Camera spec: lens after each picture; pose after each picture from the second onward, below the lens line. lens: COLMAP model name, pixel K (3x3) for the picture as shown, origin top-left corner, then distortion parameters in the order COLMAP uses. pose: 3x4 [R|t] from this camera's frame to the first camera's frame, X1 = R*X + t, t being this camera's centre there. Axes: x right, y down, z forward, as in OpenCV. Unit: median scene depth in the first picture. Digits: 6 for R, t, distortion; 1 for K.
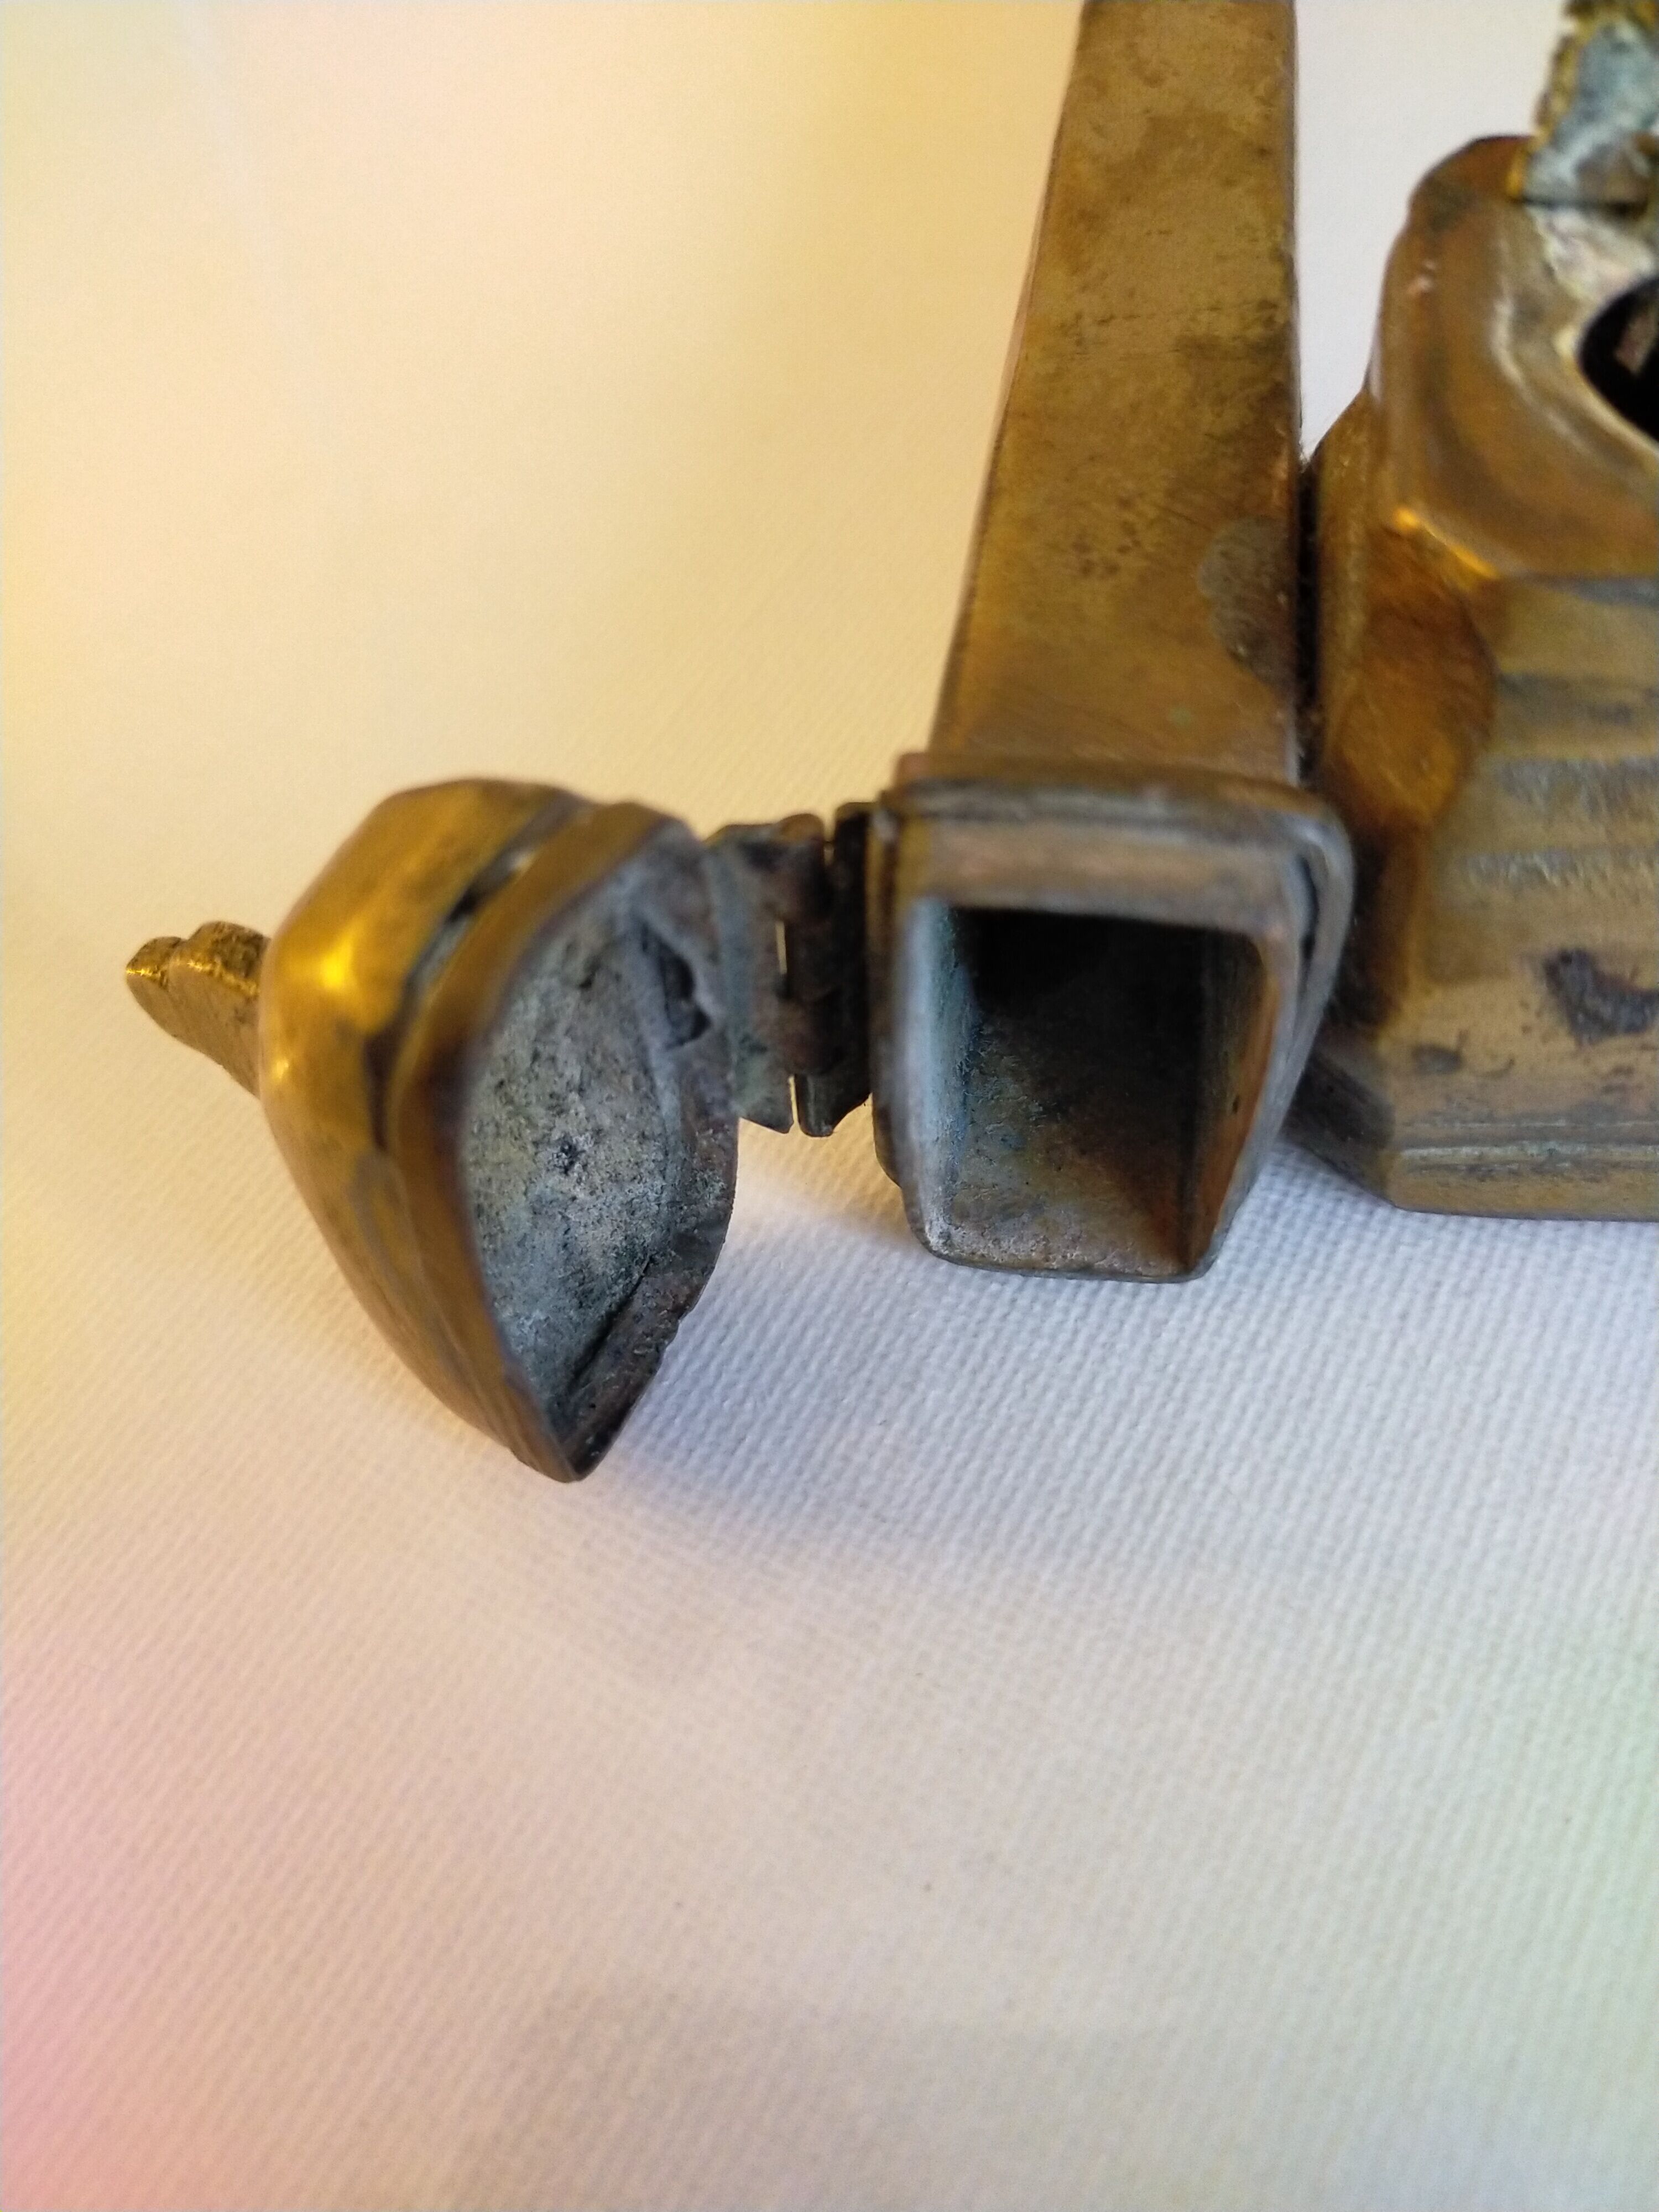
lens RADIAL K [[1787.9, 0, 811.6], [0, 1787.9, 1095.7], [0, 0, 1]] dist [-0.000674, -0.131913]
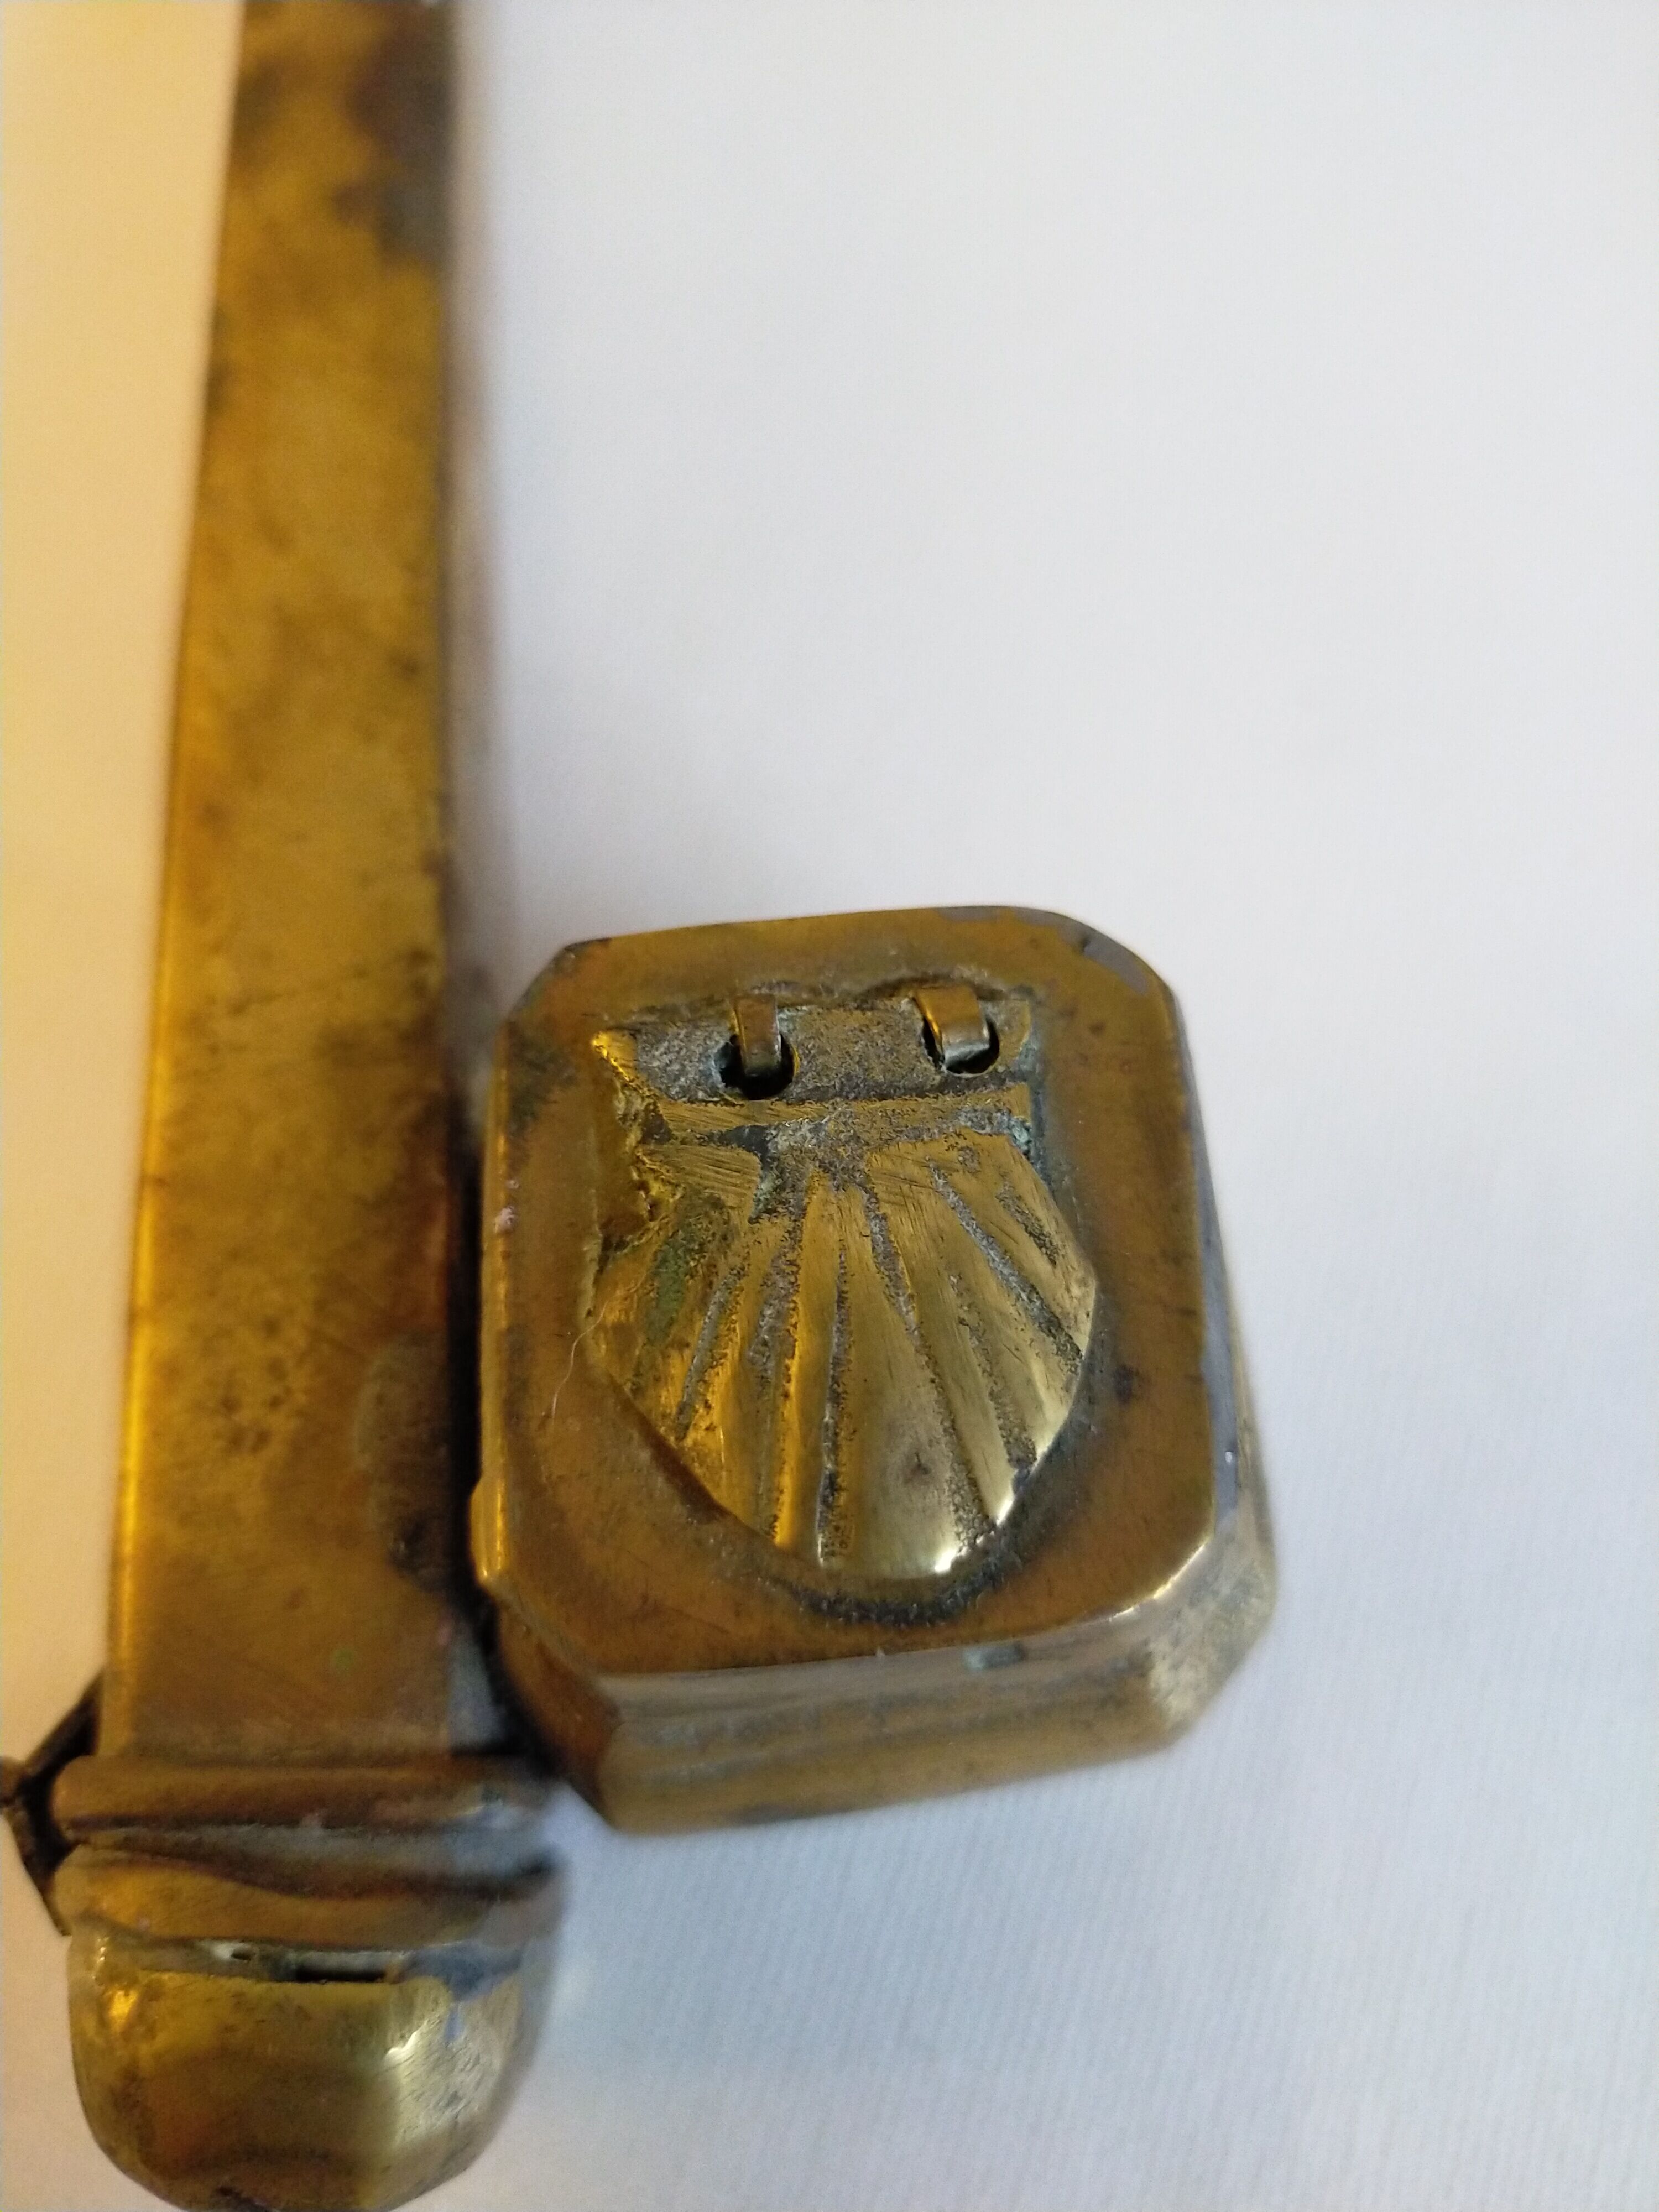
lens RADIAL K [[1817.6, 0, 815.6], [0, 1817.6, 1111.9], [0, 0, 1]] dist [-0.003033, -0.177263]
pose [[0.966224, -0.189093, 0.175088, 0.297268], [0.138071, 0.953517, 0.267845, -0.636419], [-0.217597, -0.234624, 0.947419, 0.065066]]
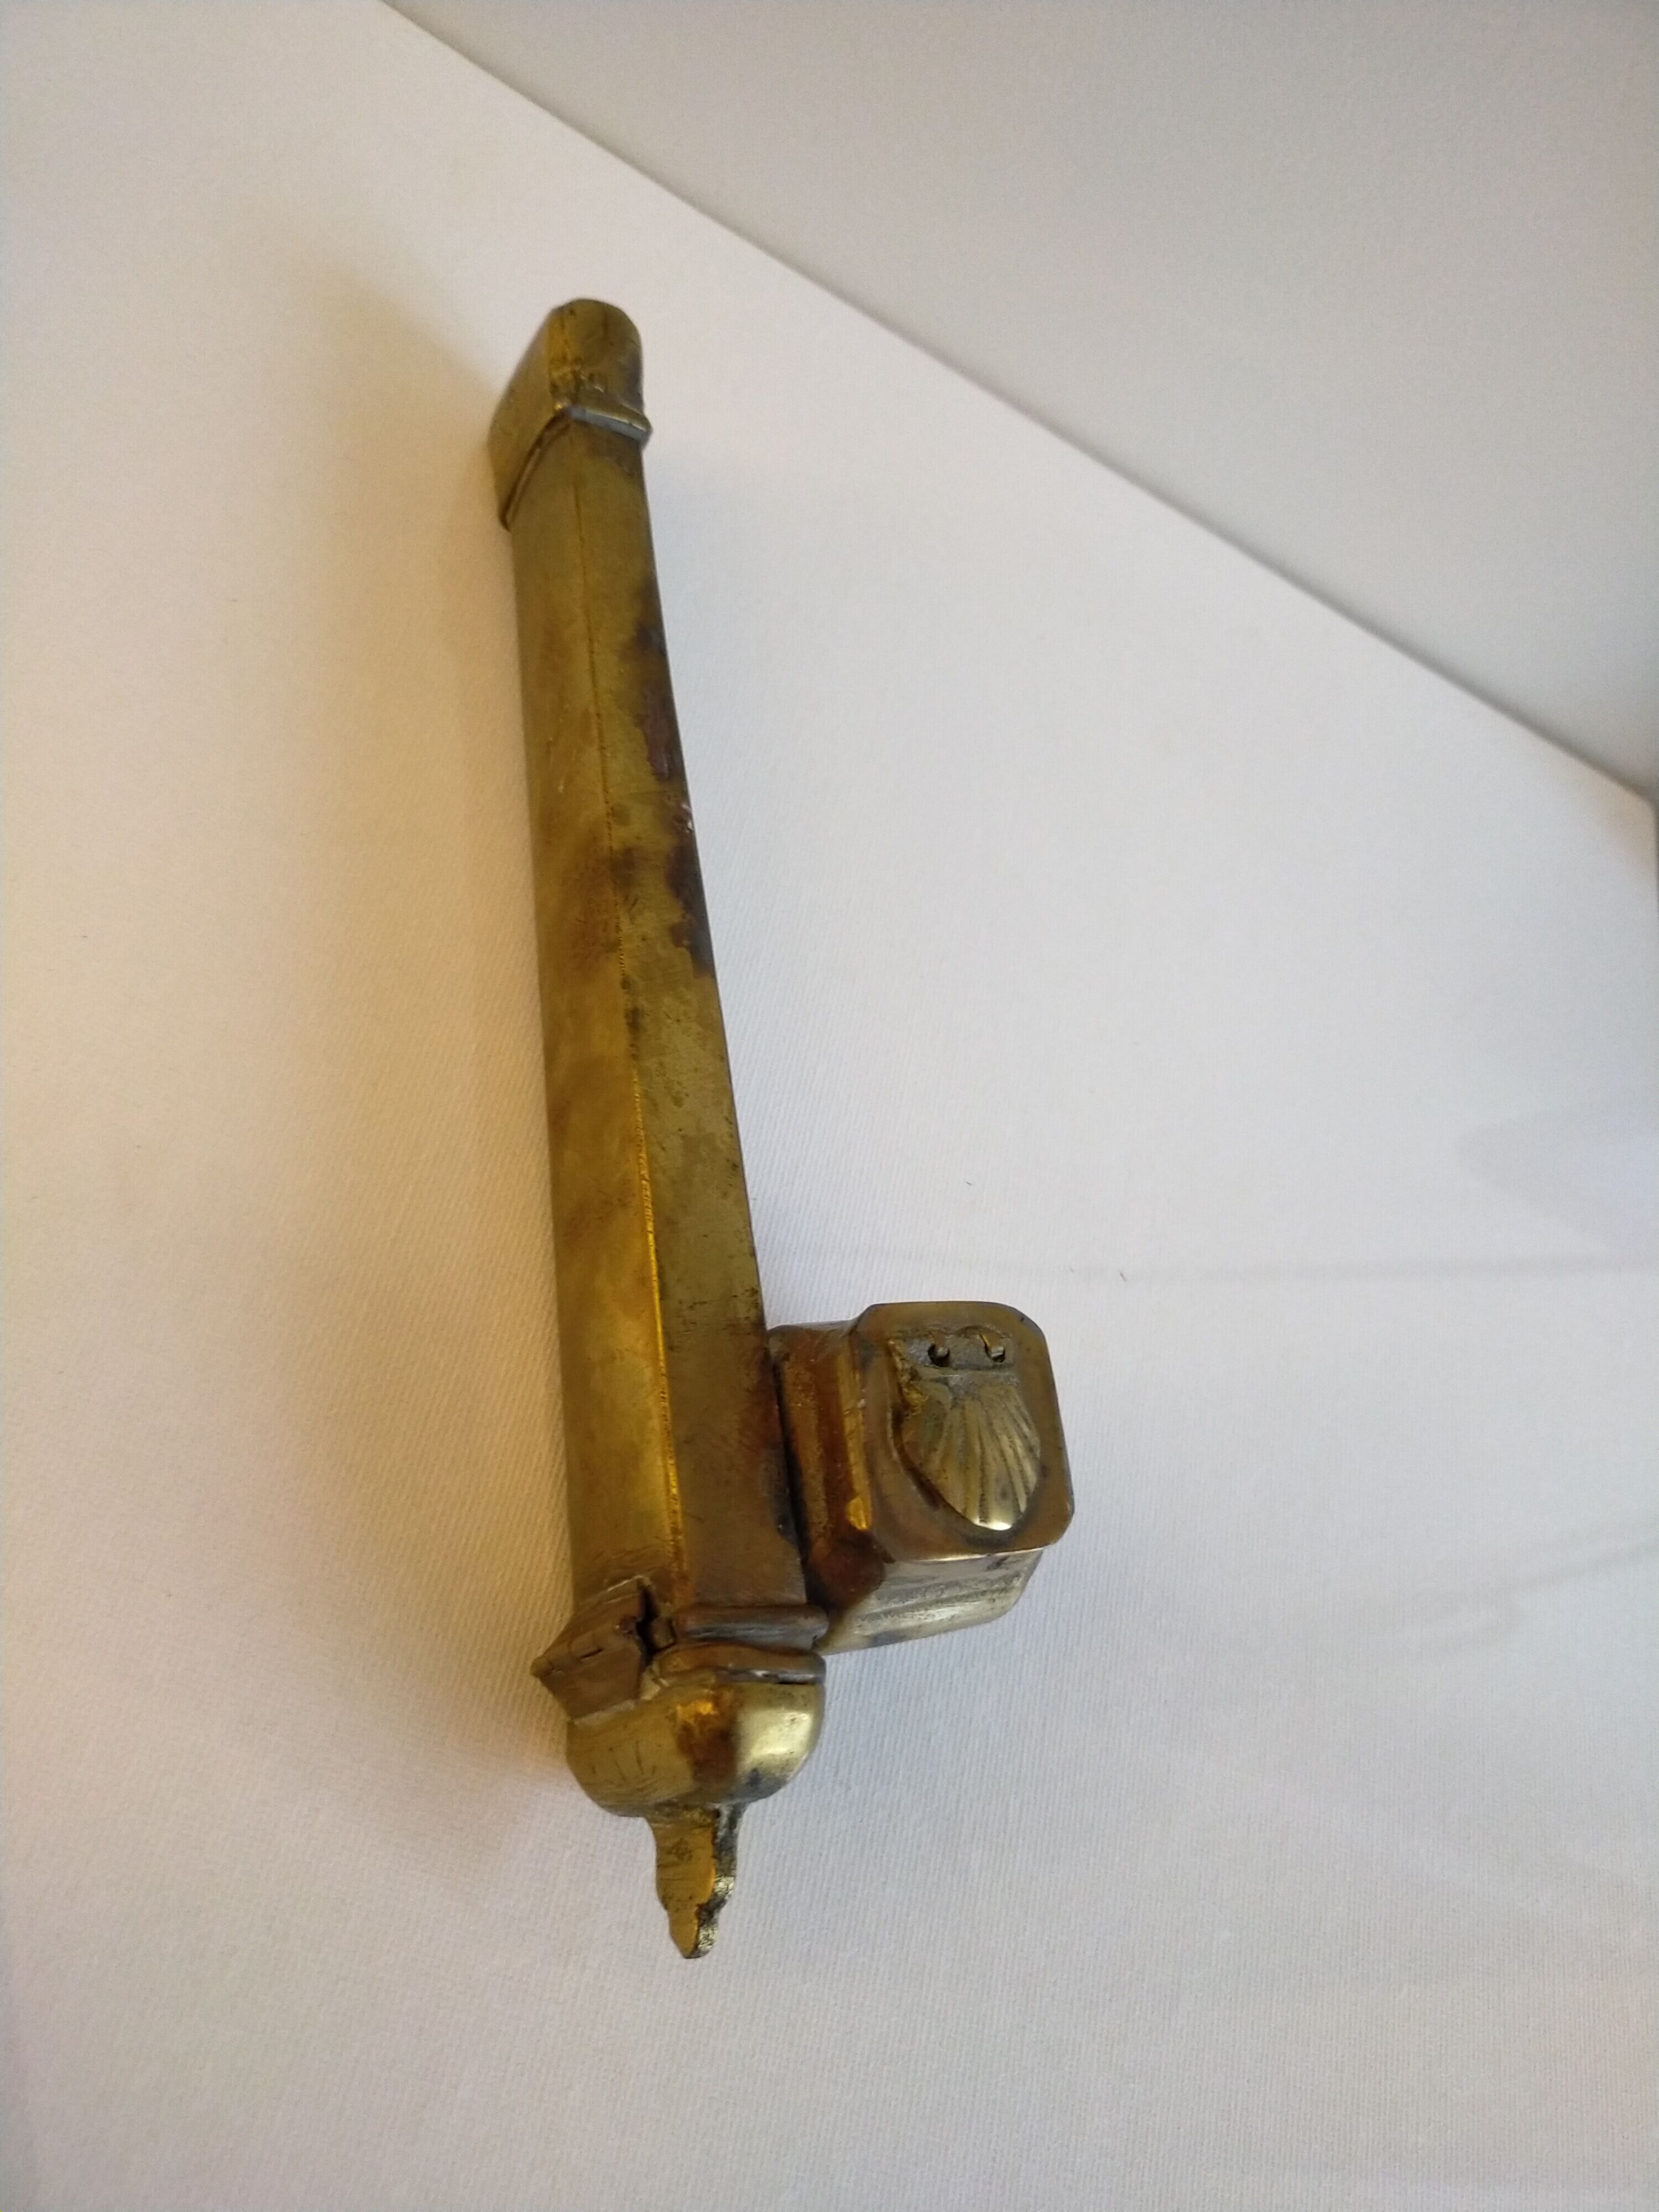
lens RADIAL K [[1726.4, 0, 824.6], [0, 1726.4, 1108.8], [0, 0, 1]] dist [0.109432, -0.304203]
pose [[0.781761, -0.039672, 0.622315, -1.103988], [-0.084244, 0.982106, 0.168438, -1.130717], [-0.617862, -0.184104, 0.764429, -0.739335]]
